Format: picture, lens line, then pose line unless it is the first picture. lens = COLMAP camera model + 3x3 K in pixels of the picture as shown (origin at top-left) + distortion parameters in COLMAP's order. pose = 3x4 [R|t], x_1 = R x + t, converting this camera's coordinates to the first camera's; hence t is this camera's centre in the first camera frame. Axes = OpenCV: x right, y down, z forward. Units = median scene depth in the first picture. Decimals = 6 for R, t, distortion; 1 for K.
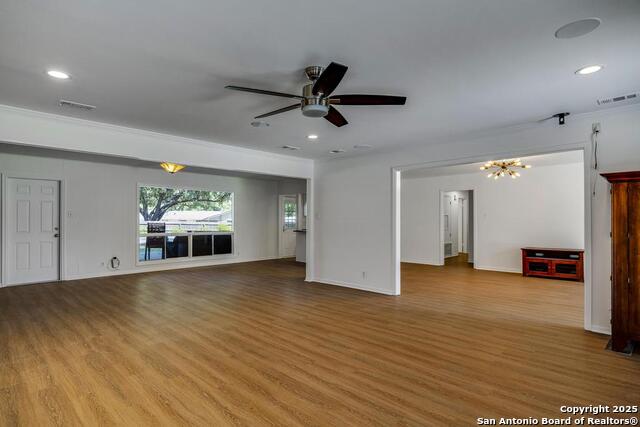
lens RADIAL K [[336.6, 0, 319.1], [0, 336.6, 219.1], [0, 0, 1]] dist [0.001155, 0.000056]
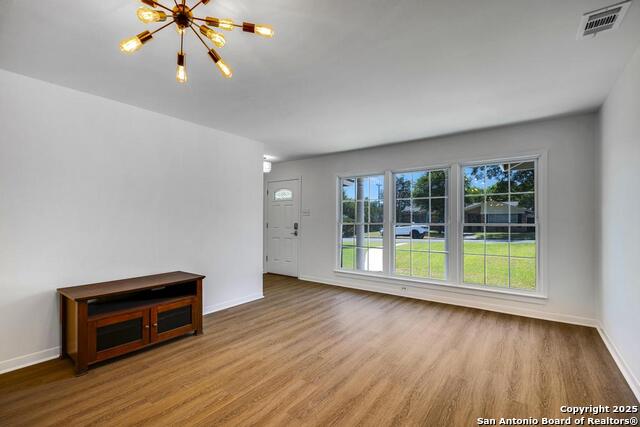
lens RADIAL K [[292.1, 0, 315.9], [0, 292.1, 217.4], [0, 0, 1]] dist [0.000322, 0.000023]
pose [[-0.125668, 0.008050, 0.992040, 0.581177], [-0.004818, 0.999950, -0.008724, 0.005969], [-0.992061, -0.005876, -0.125623, 1.747565]]
